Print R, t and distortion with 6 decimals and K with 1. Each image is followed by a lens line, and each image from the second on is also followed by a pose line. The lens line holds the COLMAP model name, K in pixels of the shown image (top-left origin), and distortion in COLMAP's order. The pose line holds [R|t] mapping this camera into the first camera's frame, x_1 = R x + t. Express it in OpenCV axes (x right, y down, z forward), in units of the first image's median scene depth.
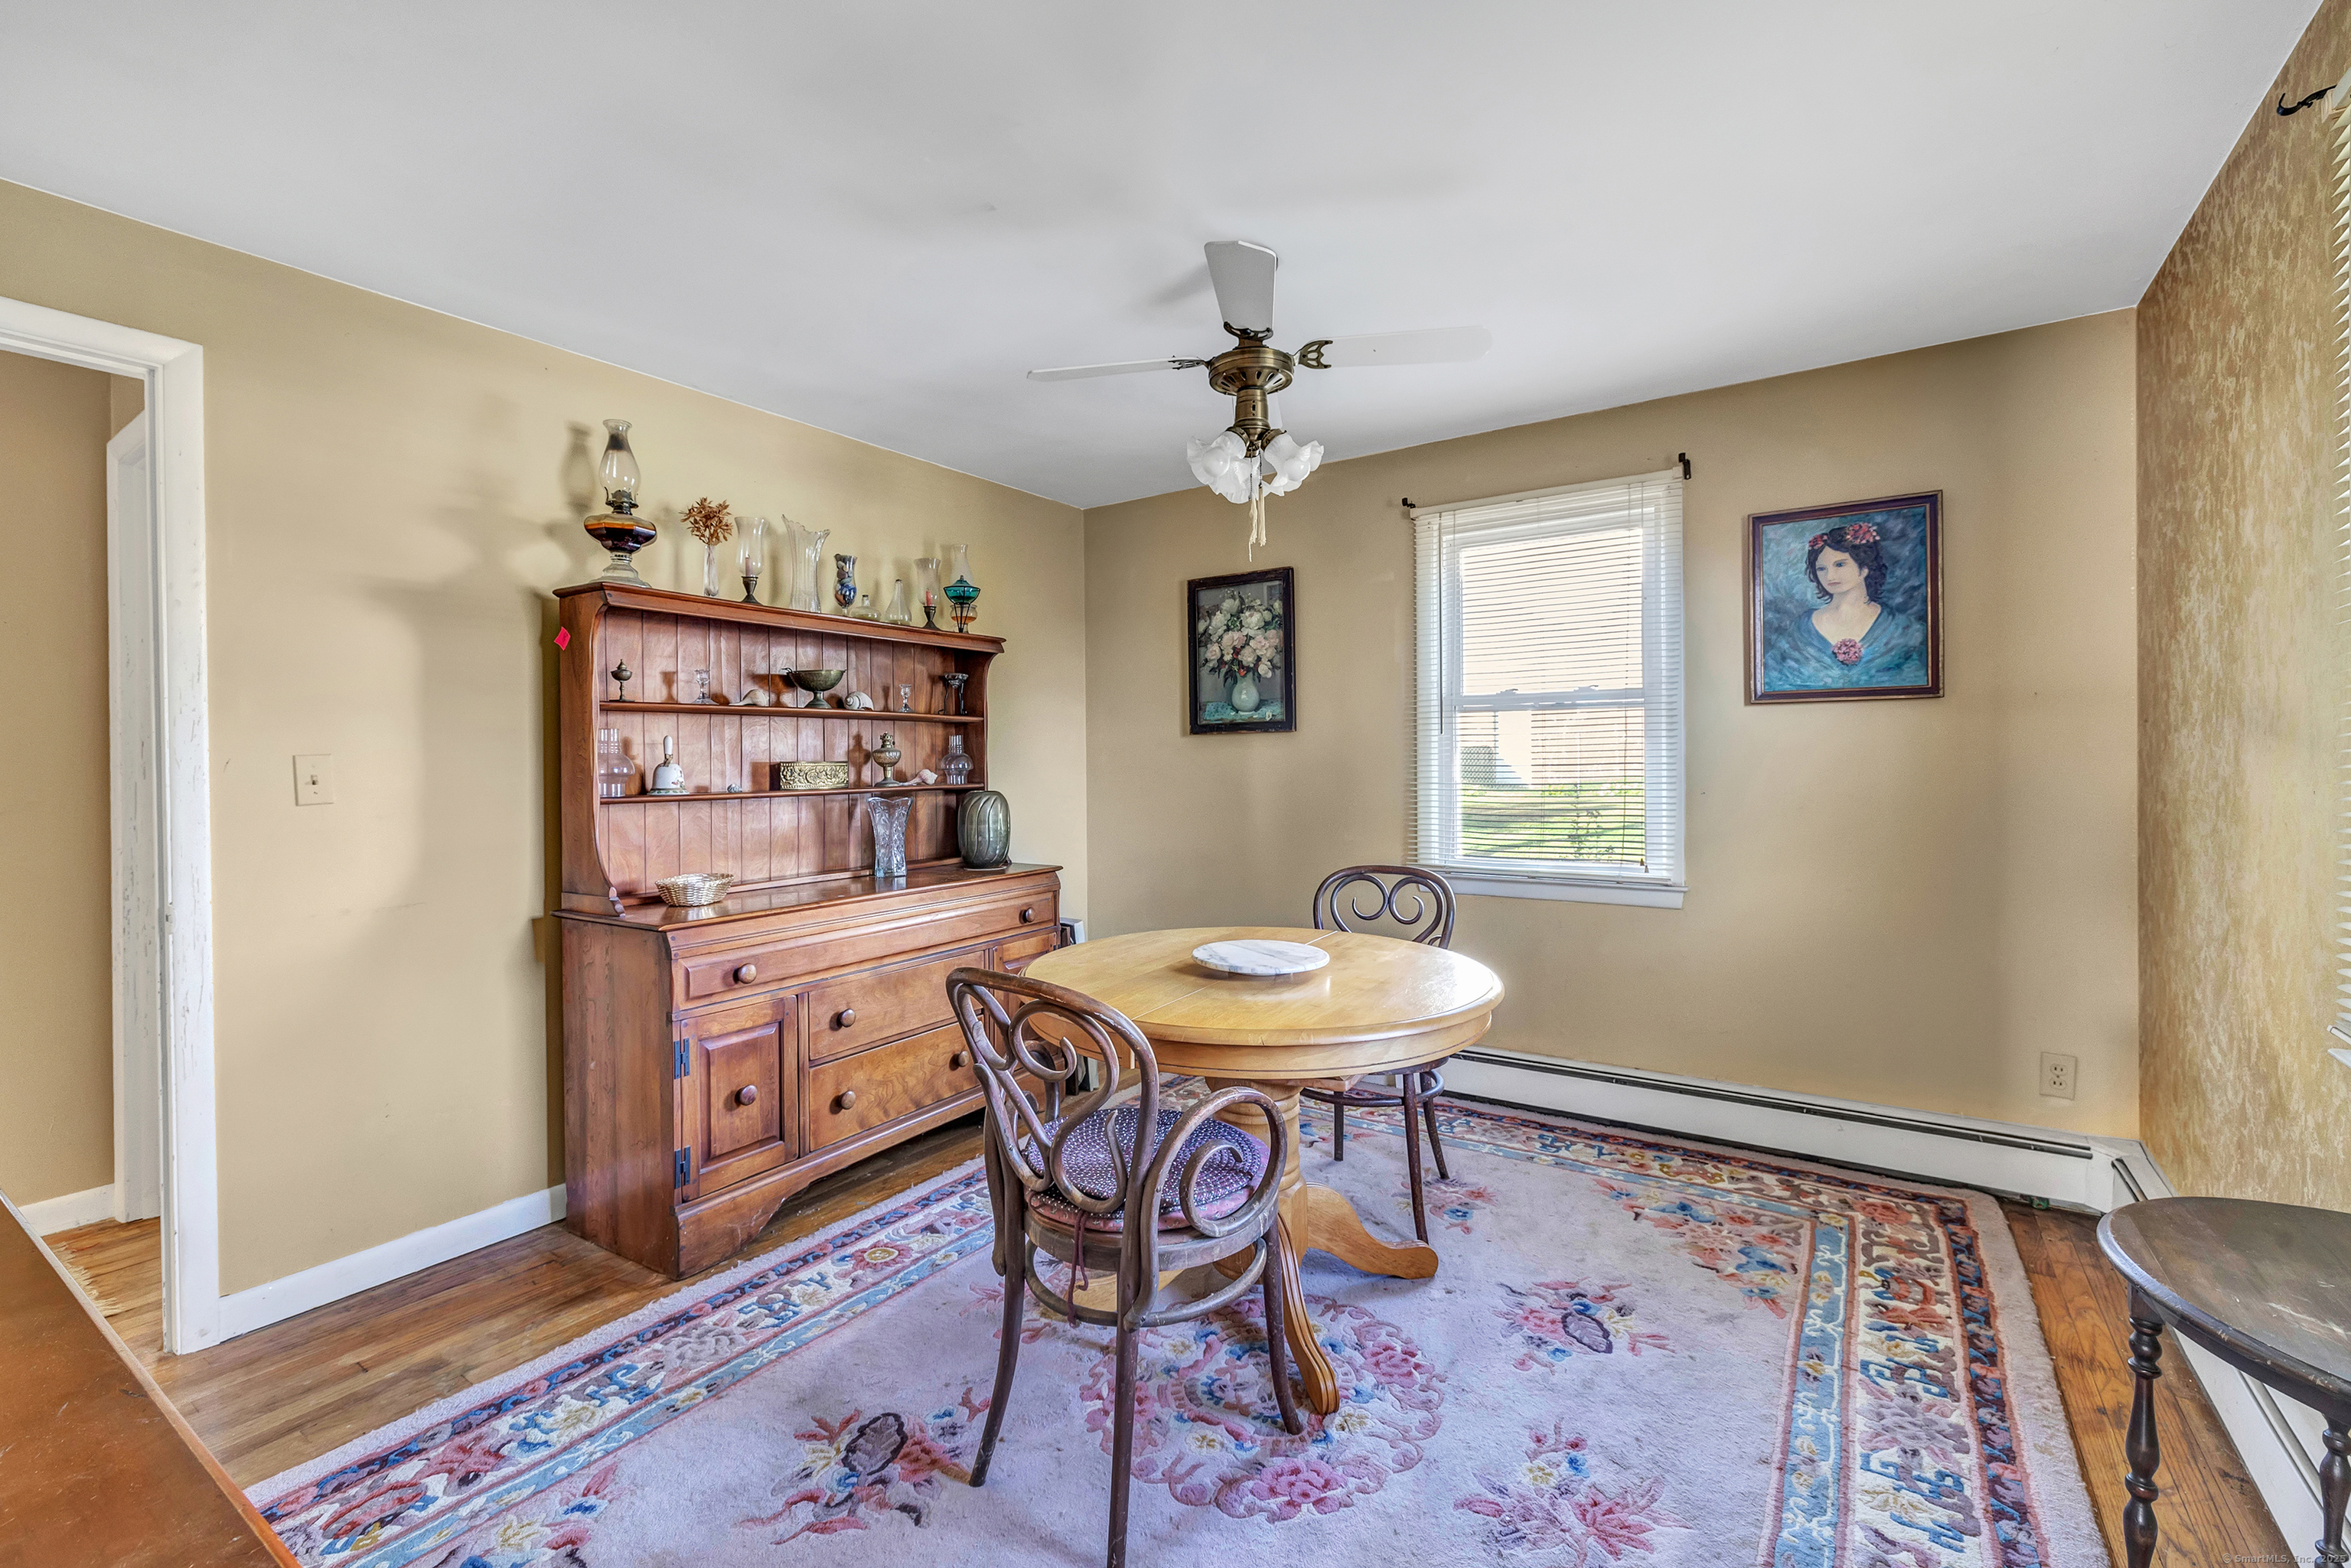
lens RADIAL K [[1000.4, 0, 1175.5], [0, 1000.4, 784.0], [0, 0, 1]] dist [-0.000468, 0.000058]
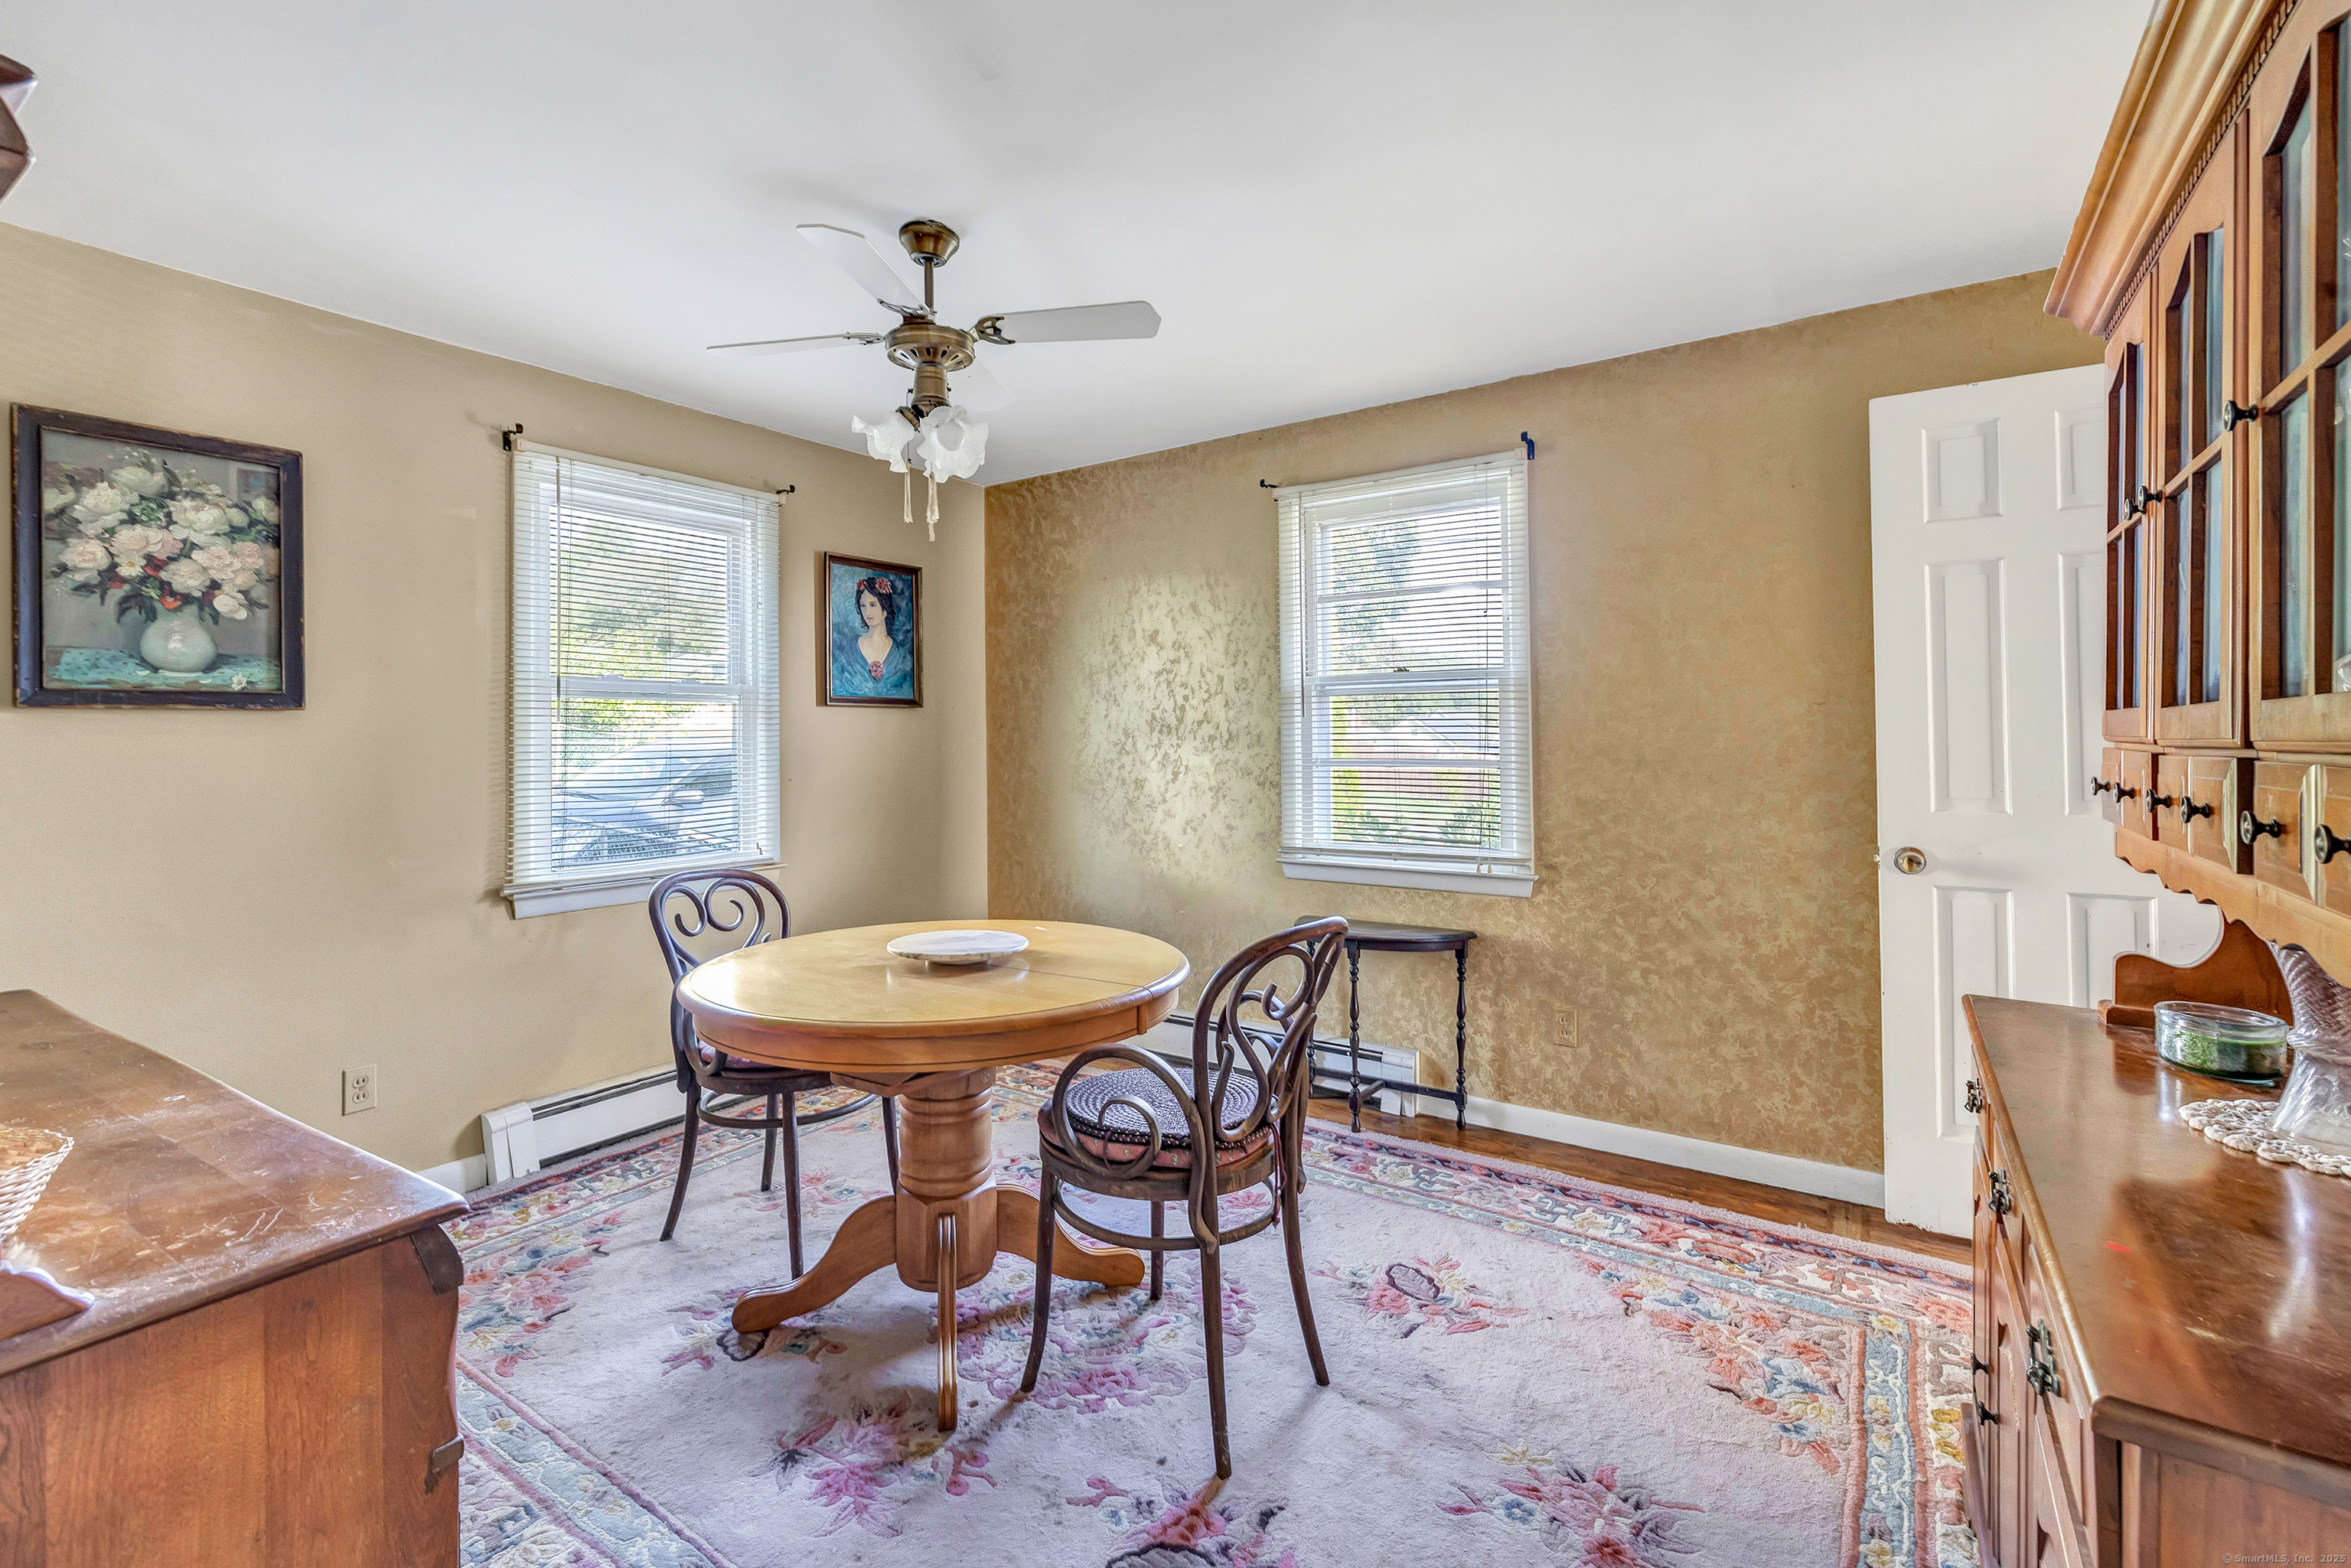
lens RADIAL K [[1046.7, 0, 1147.5], [0, 1046.7, 748.8], [0, 0, 1]] dist [0.001159, 0.000558]
pose [[0.021685, 0.000446, 0.999765, -0.535133], [0.032682, 0.999465, -0.001155, -0.009437], [-0.999231, 0.032699, 0.021658, 0.444776]]
